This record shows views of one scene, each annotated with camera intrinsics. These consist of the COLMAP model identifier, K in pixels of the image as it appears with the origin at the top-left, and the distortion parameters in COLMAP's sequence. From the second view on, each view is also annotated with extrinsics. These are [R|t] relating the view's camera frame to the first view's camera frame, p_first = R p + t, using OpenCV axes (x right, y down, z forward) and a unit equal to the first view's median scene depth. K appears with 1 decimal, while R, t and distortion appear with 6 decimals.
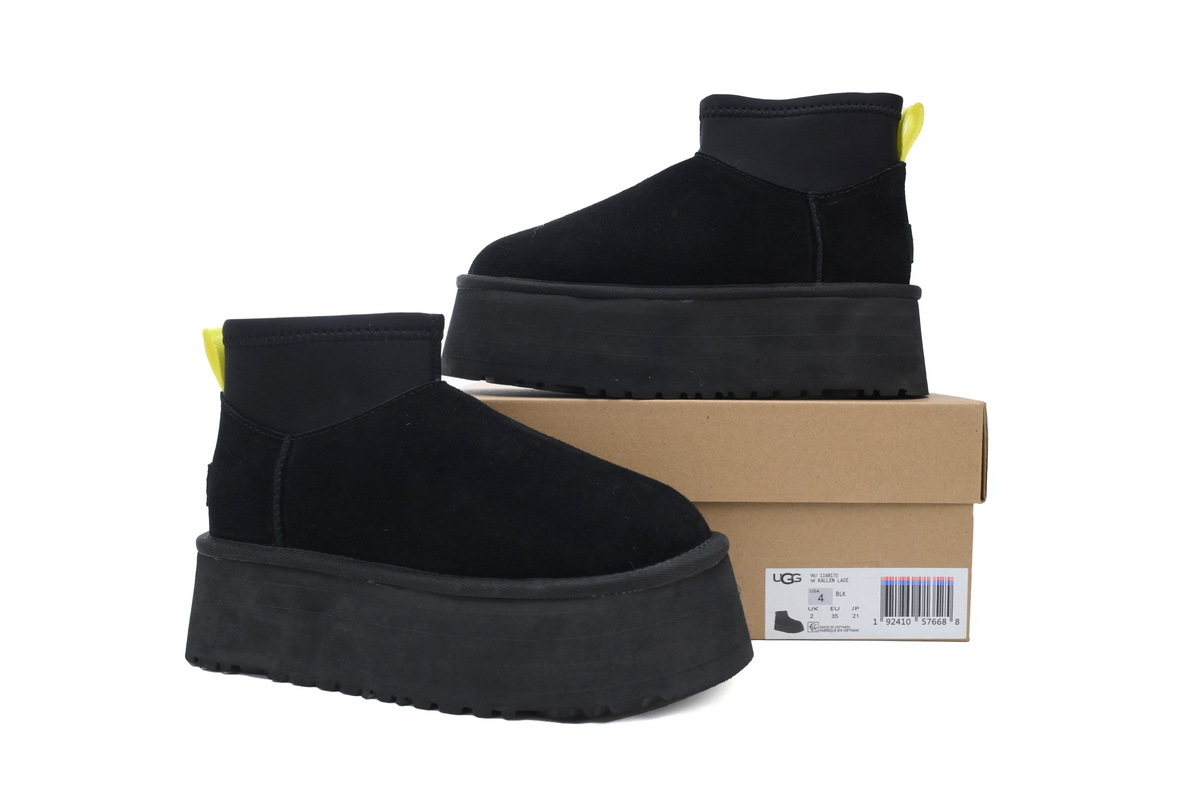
lens RADIAL K [[1014.5, 0, 598.7], [0, 1014.5, 400.2], [0, 0, 1]] dist [0.007920, 0.002757]
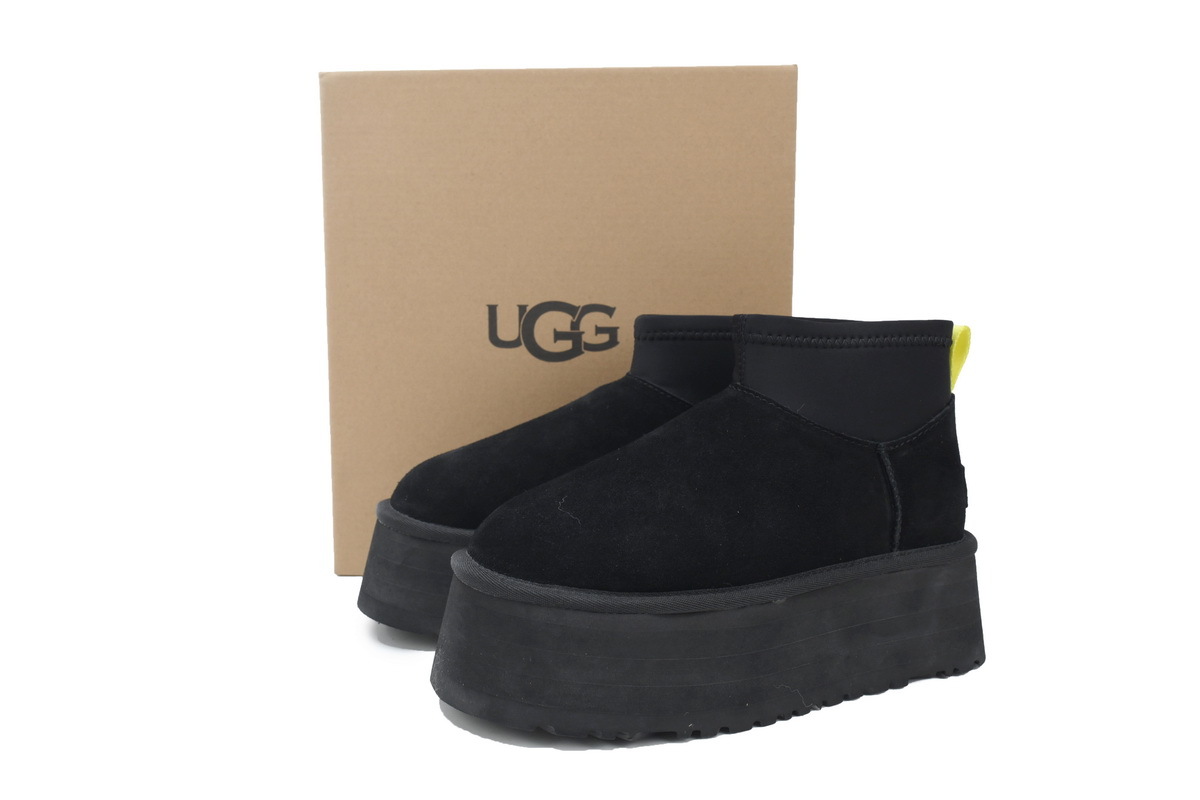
lens RADIAL K [[1014.5, 0, 601.0], [0, 1014.5, 399.6], [0, 0, 1]] dist [0.007920, 0.002757]
pose [[0.925692, -0.043374, 0.375783, -0.336061], [0.021977, 0.997893, 0.061041, -0.303831], [-0.377639, -0.048247, 0.924695, 0.302257]]
